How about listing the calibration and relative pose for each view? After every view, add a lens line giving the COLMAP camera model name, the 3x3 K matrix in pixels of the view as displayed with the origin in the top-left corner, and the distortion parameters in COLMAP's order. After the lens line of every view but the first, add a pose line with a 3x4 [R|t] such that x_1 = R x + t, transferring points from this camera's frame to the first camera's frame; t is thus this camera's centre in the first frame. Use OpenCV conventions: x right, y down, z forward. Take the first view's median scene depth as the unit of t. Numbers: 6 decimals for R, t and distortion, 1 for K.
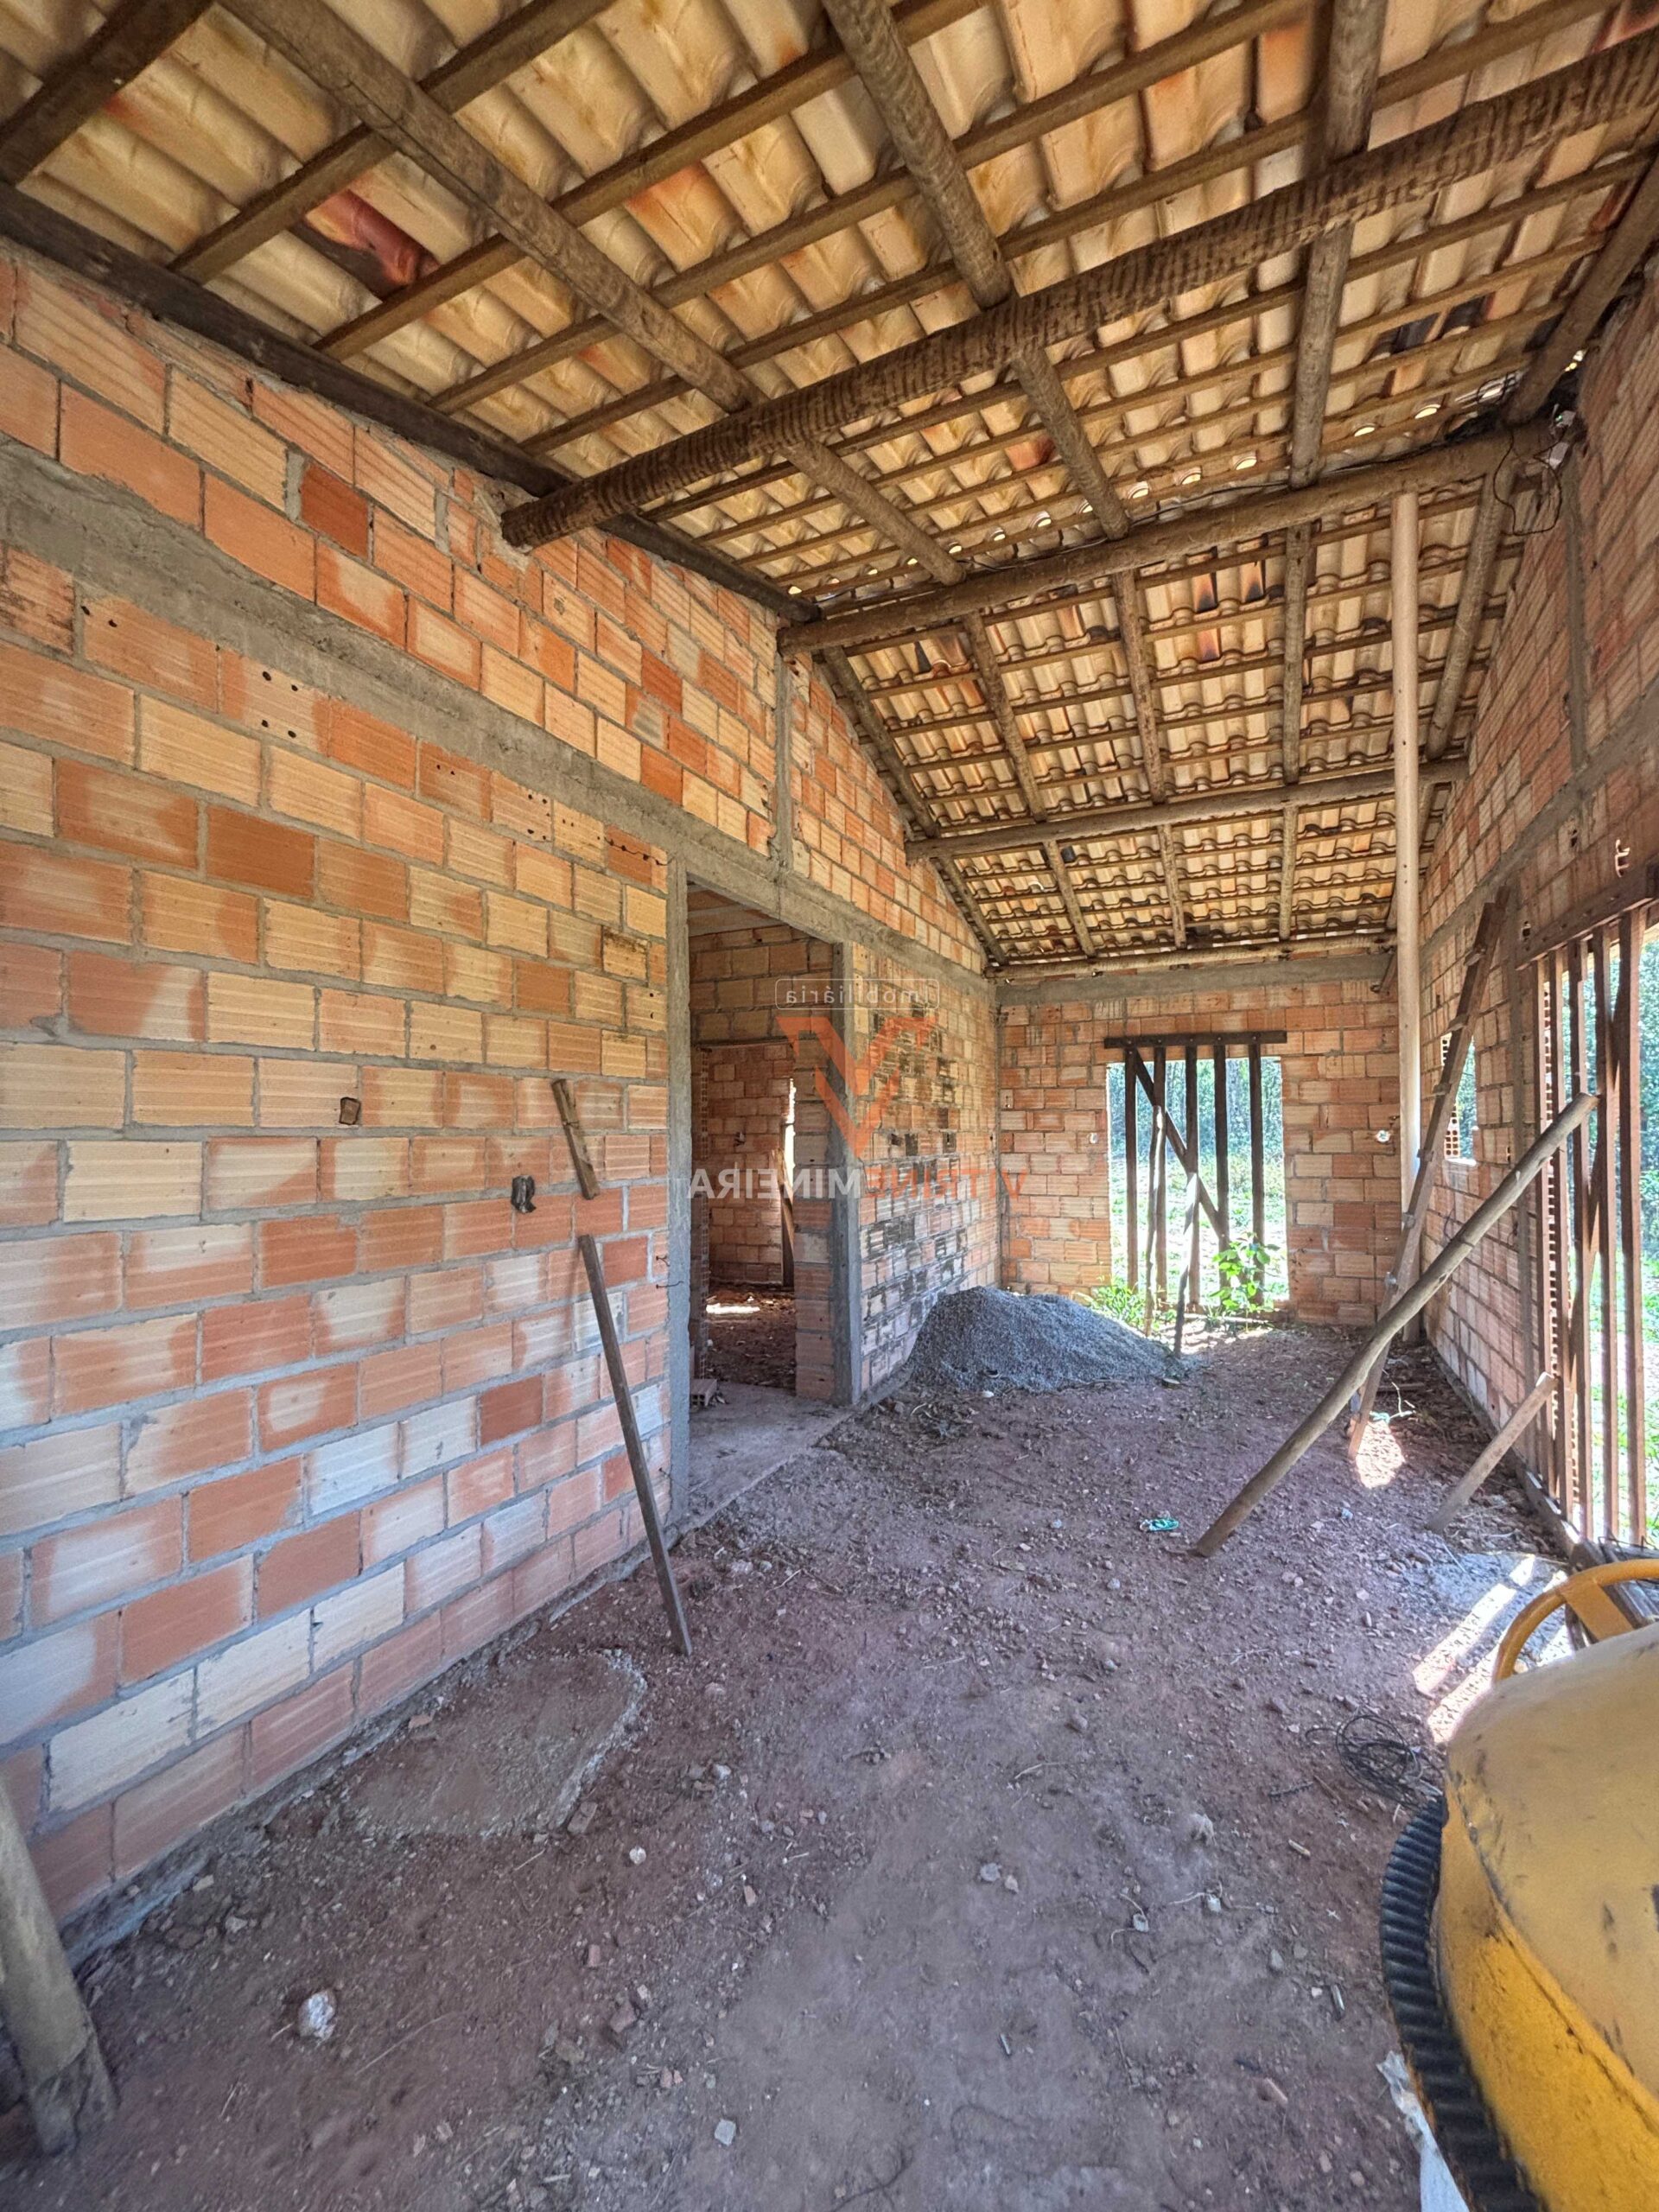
lens RADIAL K [[890.3, 0, 835.9], [0, 890.3, 1118.5], [0, 0, 1]] dist [-0.000666, -0.000353]
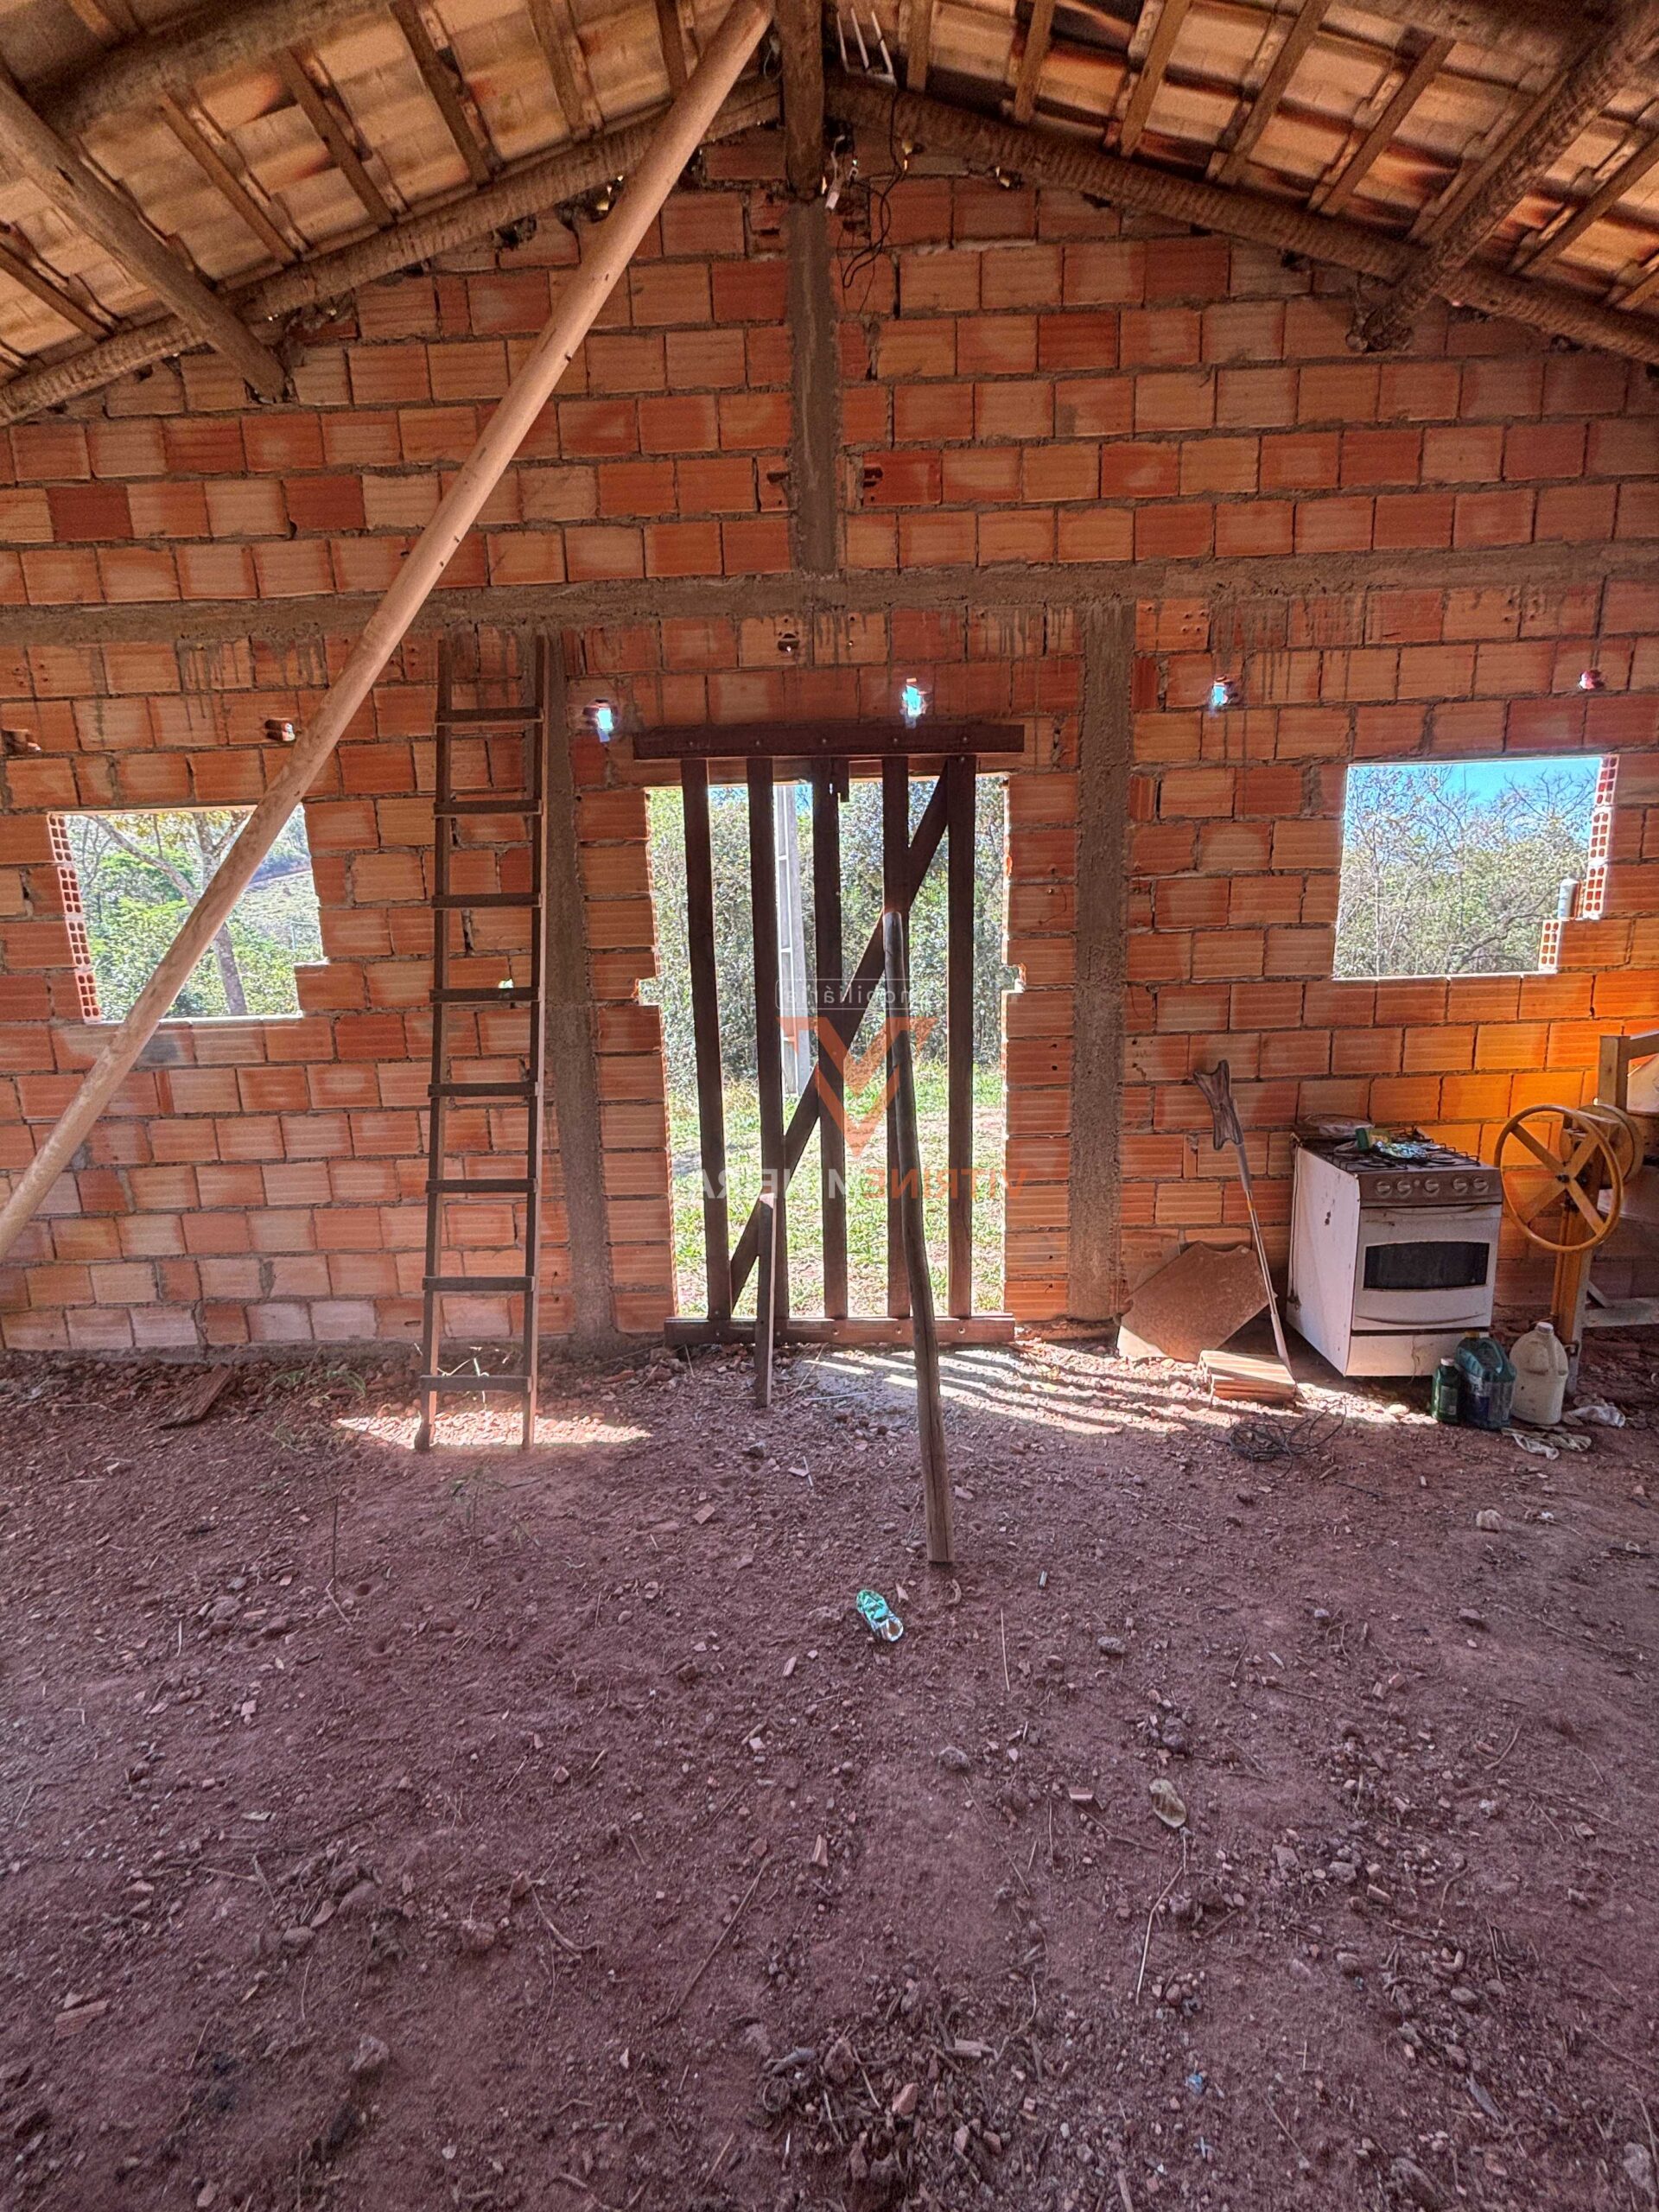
lens RADIAL K [[890.3, 0, 829.1], [0, 890.3, 1098.5], [0, 0, 1]] dist [-0.000666, -0.000353]
pose [[-0.421519, -0.134714, 0.896757, -0.055278], [0.023960, 0.986904, 0.159518, 0.008295], [-0.906503, 0.088727, -0.412771, 0.601761]]
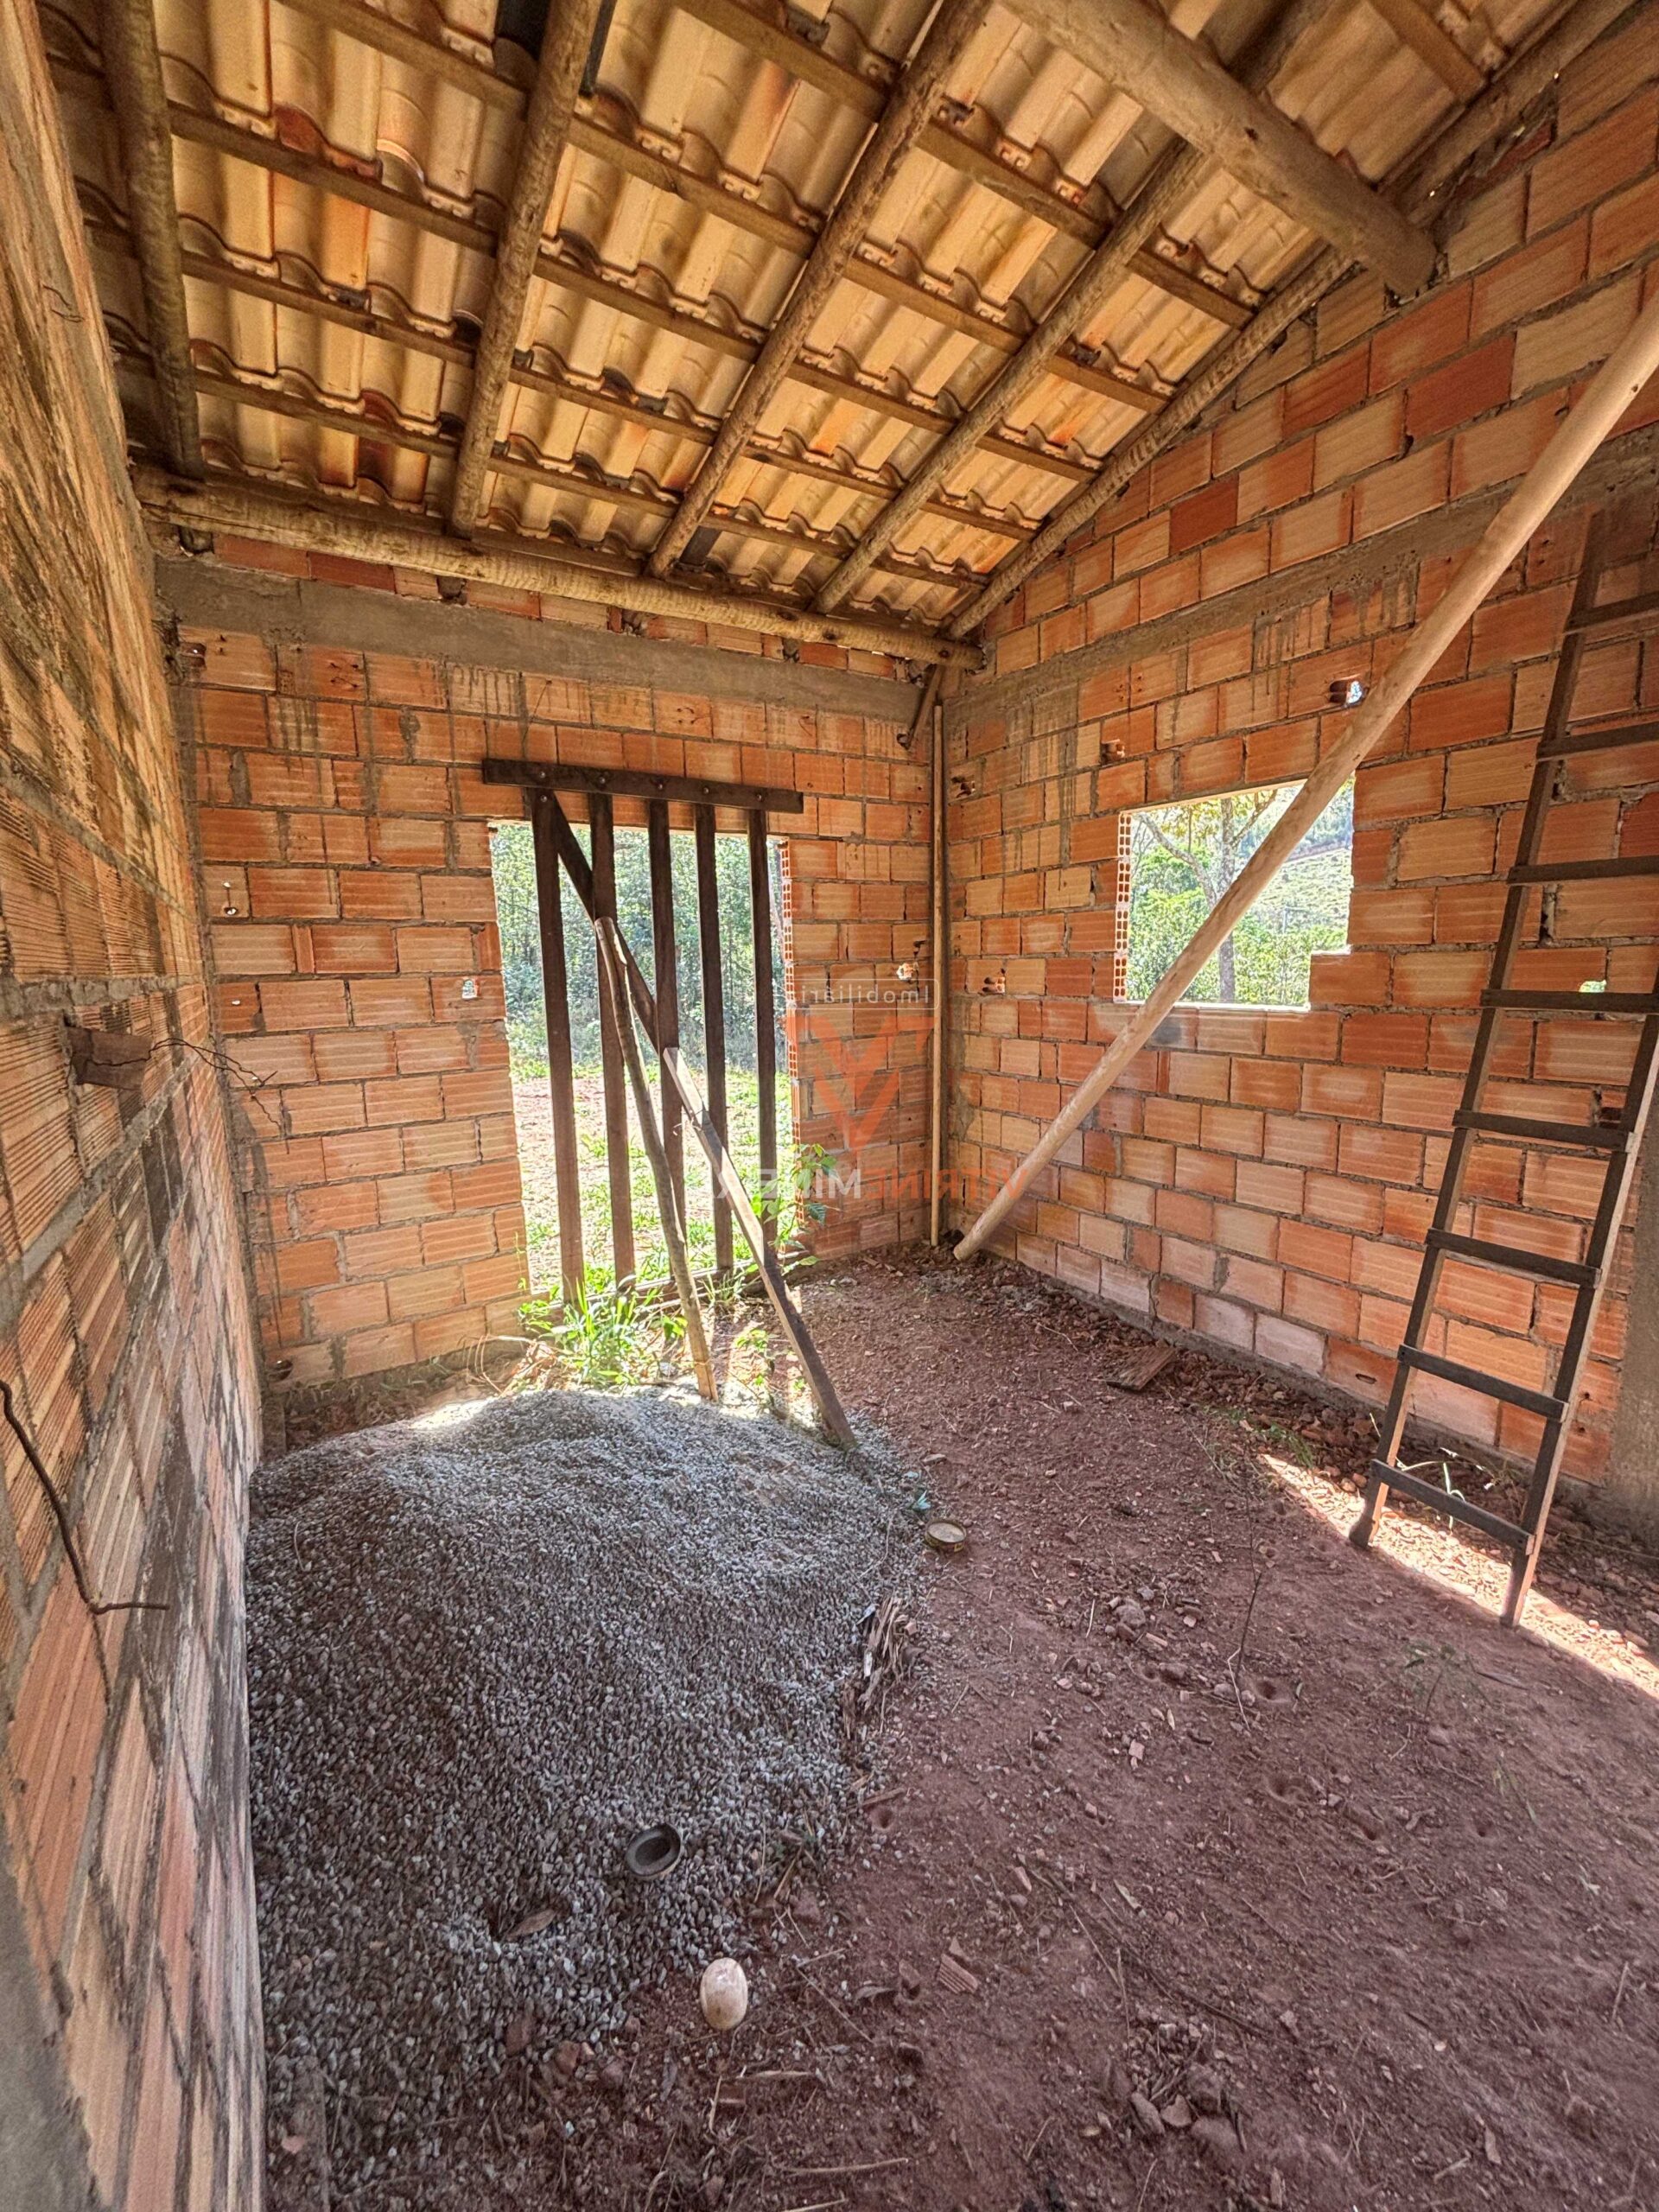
lens RADIAL K [[890.3, 0, 831.3], [0, 890.3, 1101.1], [0, 0, 1]] dist [-0.000666, -0.000353]
pose [[0.531677, -0.141255, 0.835085, 0.003111], [0.006197, 0.986616, 0.162941, 0.005954], [-0.846925, -0.081457, 0.525436, 0.621745]]
